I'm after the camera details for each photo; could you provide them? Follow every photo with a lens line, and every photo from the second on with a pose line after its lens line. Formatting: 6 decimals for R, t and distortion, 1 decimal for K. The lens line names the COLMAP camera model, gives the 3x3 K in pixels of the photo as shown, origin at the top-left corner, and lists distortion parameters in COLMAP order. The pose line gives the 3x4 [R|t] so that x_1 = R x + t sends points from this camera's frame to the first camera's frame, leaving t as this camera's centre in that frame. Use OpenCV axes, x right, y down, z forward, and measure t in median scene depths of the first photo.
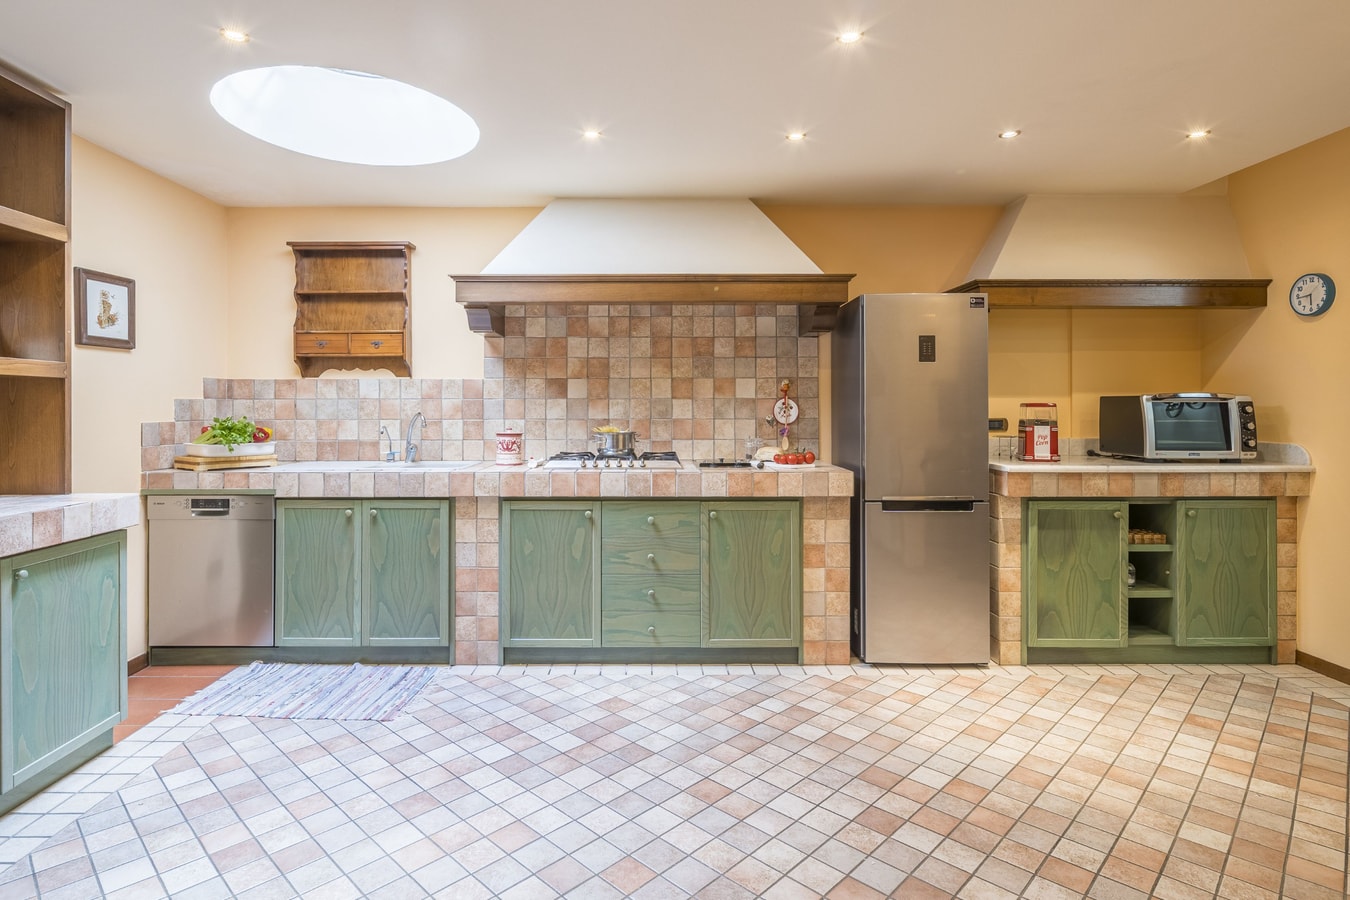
lens RADIAL K [[704.3, 0, 598.9], [0, 704.3, 405.3], [0, 0, 1]] dist [0.005104, 0.002235]
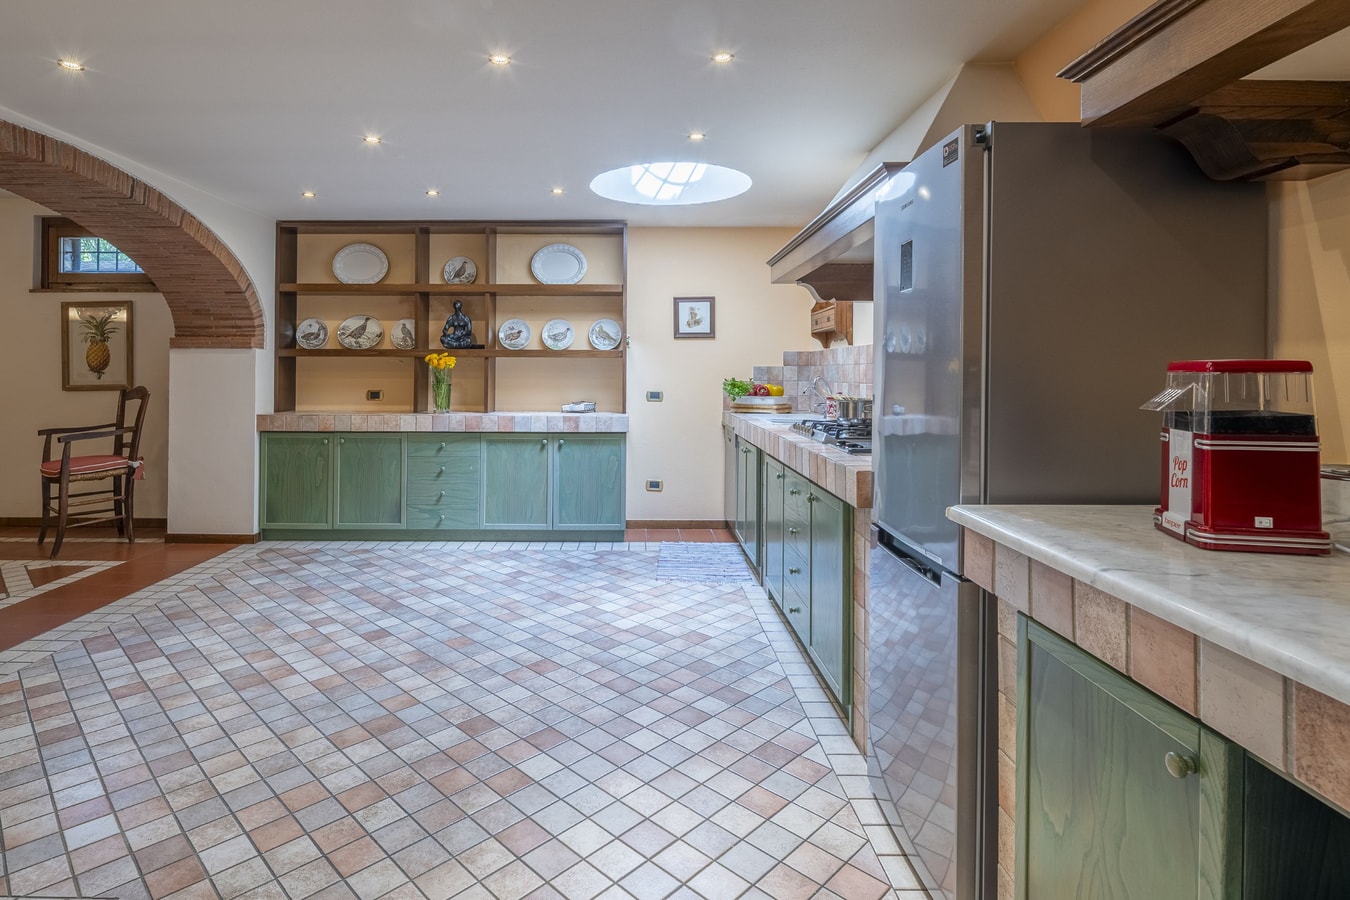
lens RADIAL K [[702.5, 0, 675.0], [0, 702.5, 375.4], [0, 0, 1]] dist [0.027707, -0.000333]
pose [[0.057607, 0.003901, -0.998332, 0.982294], [0.001427, 0.999991, 0.003989, 0.004410], [0.998338, -0.001655, 0.057601, 0.782199]]
